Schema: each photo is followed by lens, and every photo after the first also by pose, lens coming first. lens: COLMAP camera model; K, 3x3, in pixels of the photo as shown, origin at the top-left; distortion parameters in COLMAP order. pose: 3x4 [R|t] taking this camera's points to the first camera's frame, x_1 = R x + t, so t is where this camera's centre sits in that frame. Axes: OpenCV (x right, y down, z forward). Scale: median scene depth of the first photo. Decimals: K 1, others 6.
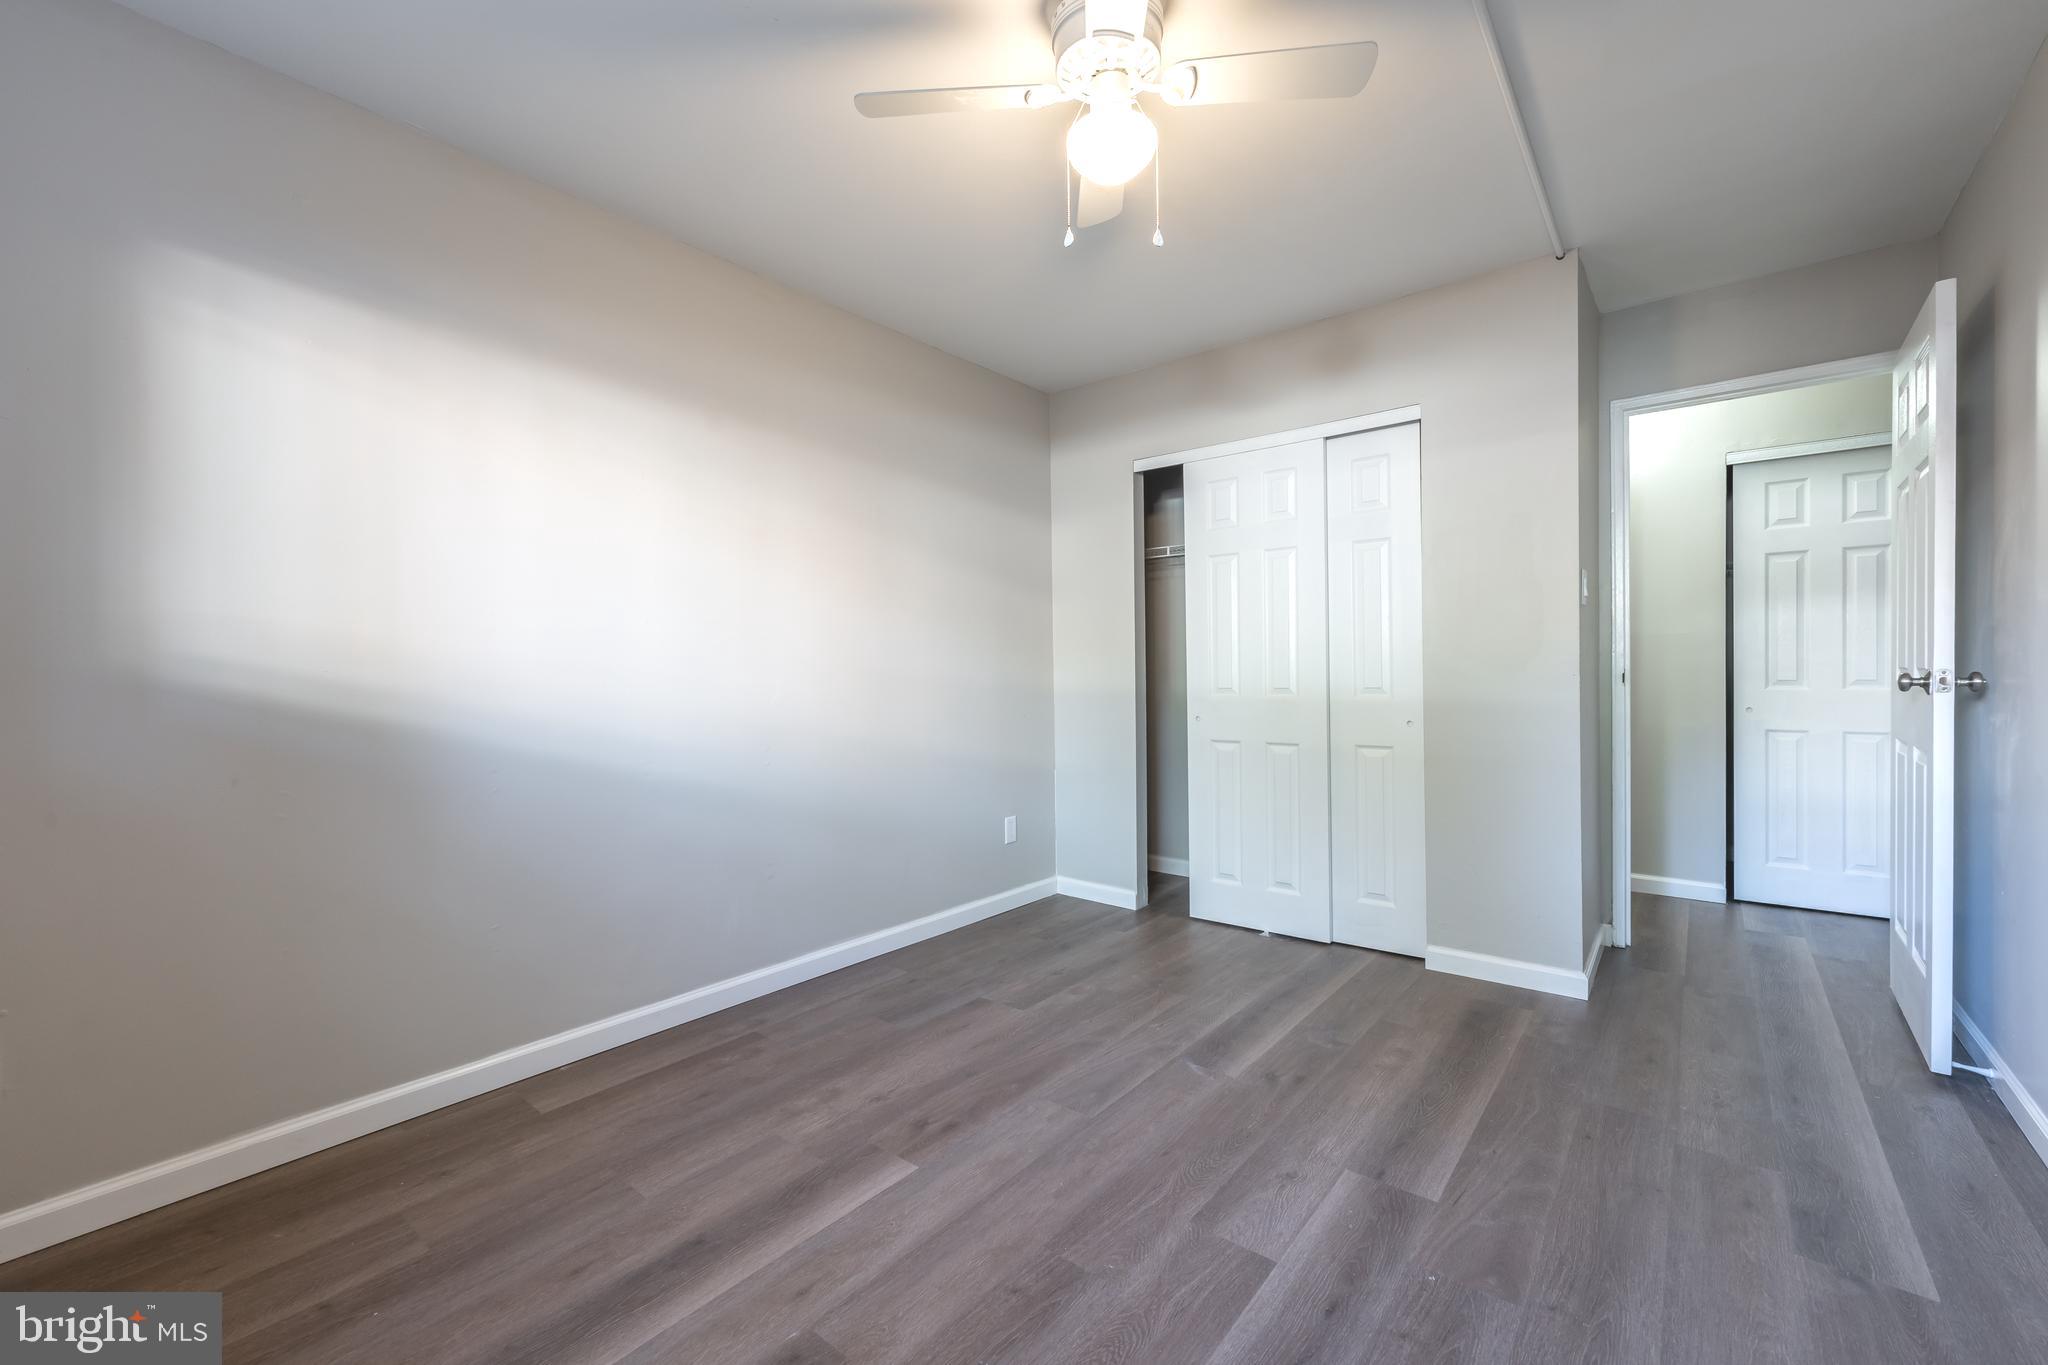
lens RADIAL K [[853.7, 0, 1021.7], [0, 853.7, 668.5], [0, 0, 1]] dist [0.000050, -0.000739]
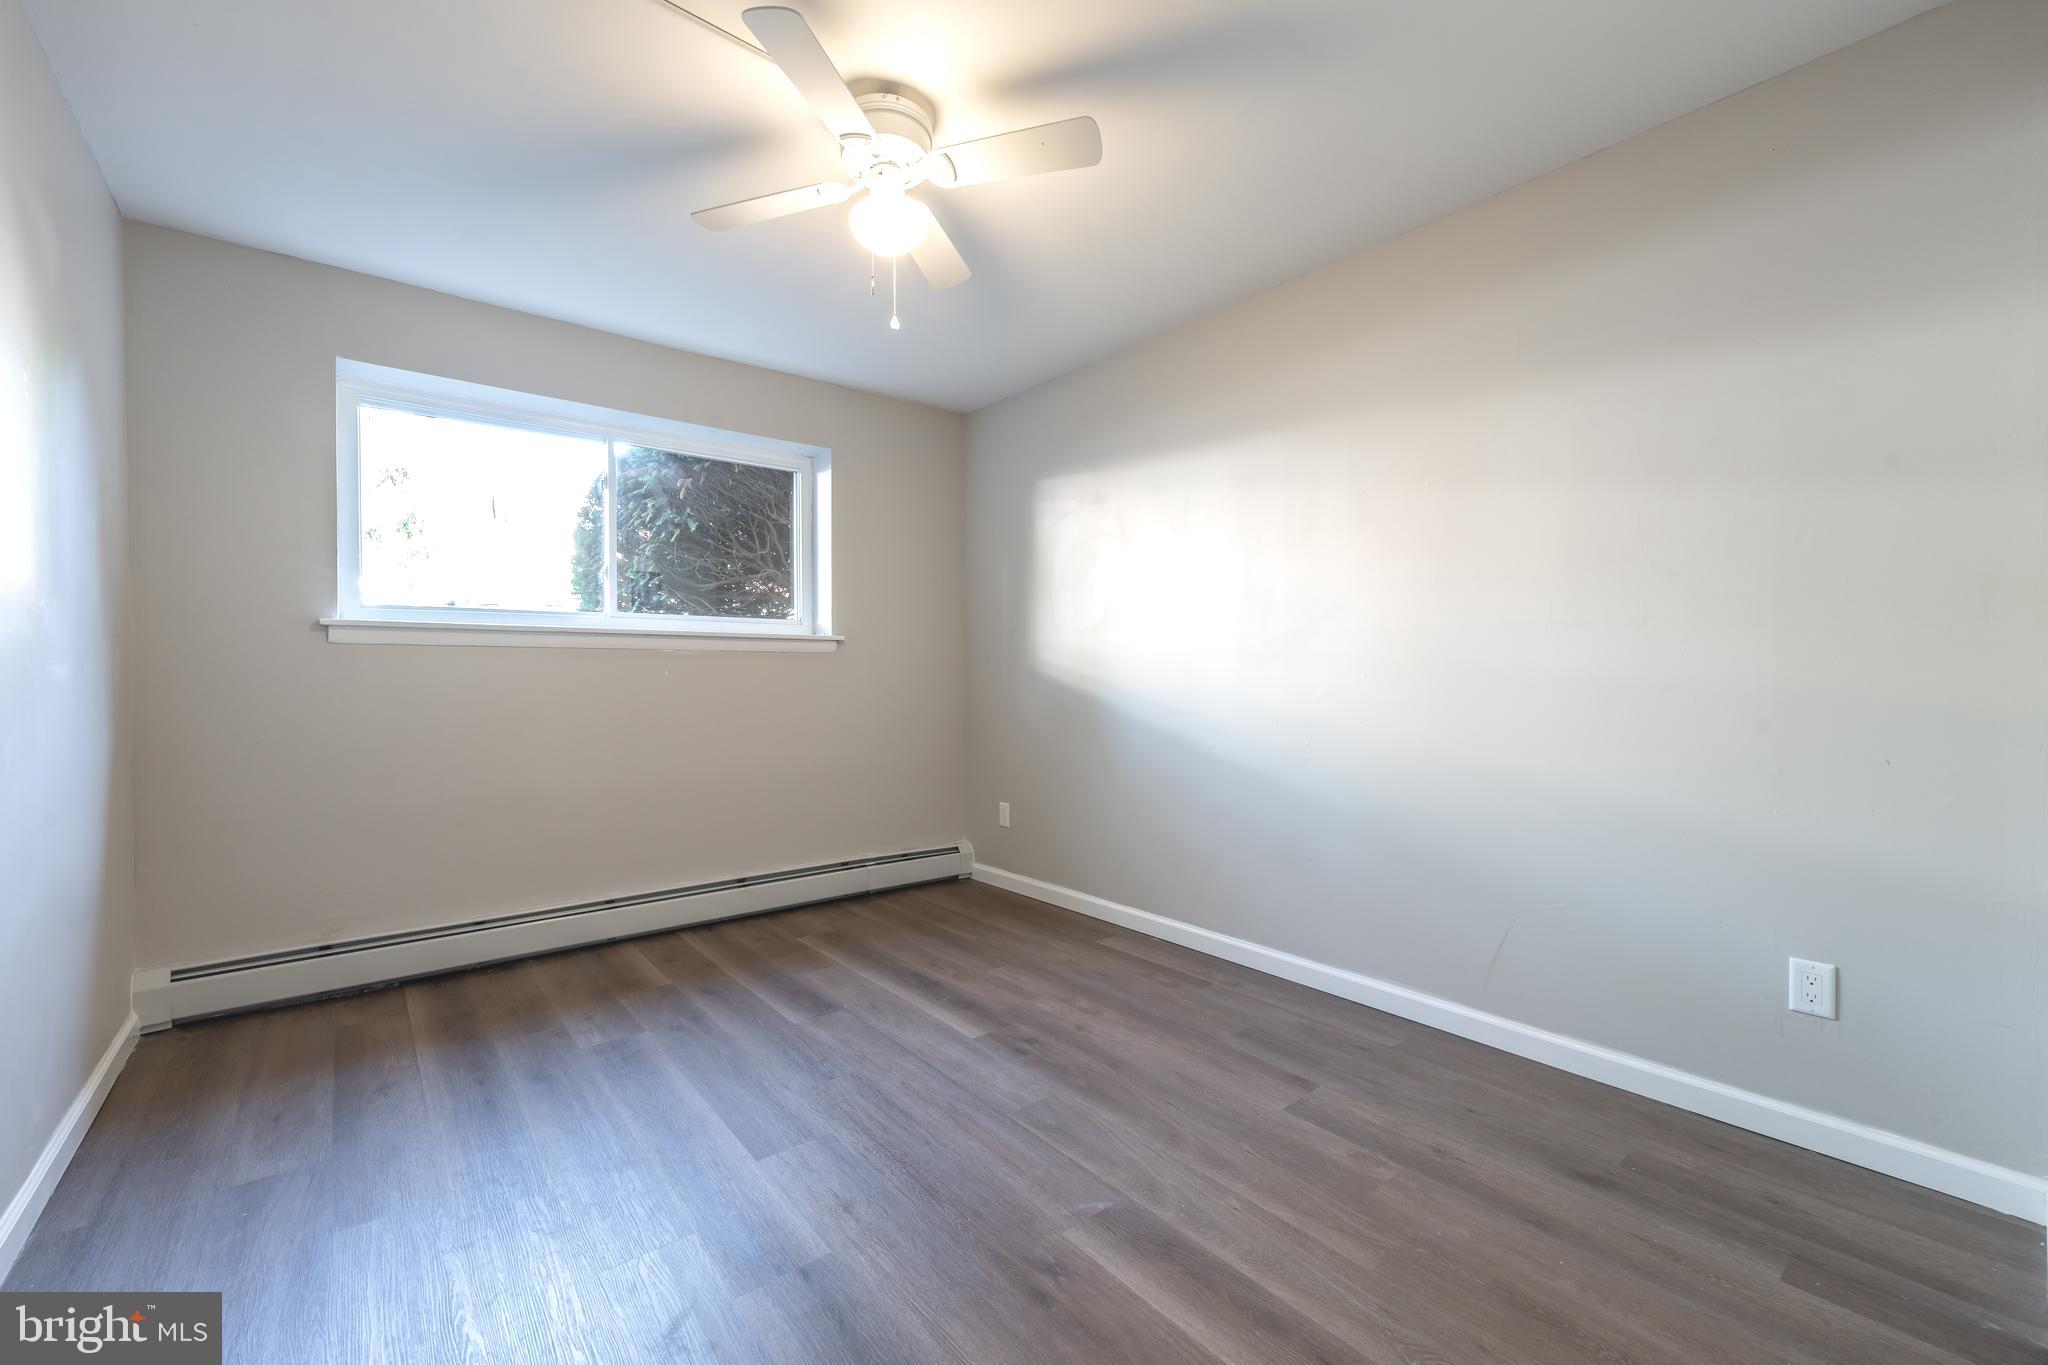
lens RADIAL K [[853.7, 0, 1028.5], [0, 853.7, 685.1], [0, 0, 1]] dist [0.000050, -0.000739]
pose [[-0.214887, 0.028301, -0.976229, 0.954922], [0.011284, 0.999585, 0.026494, -0.010066], [0.976574, -0.005323, -0.215117, 1.130124]]
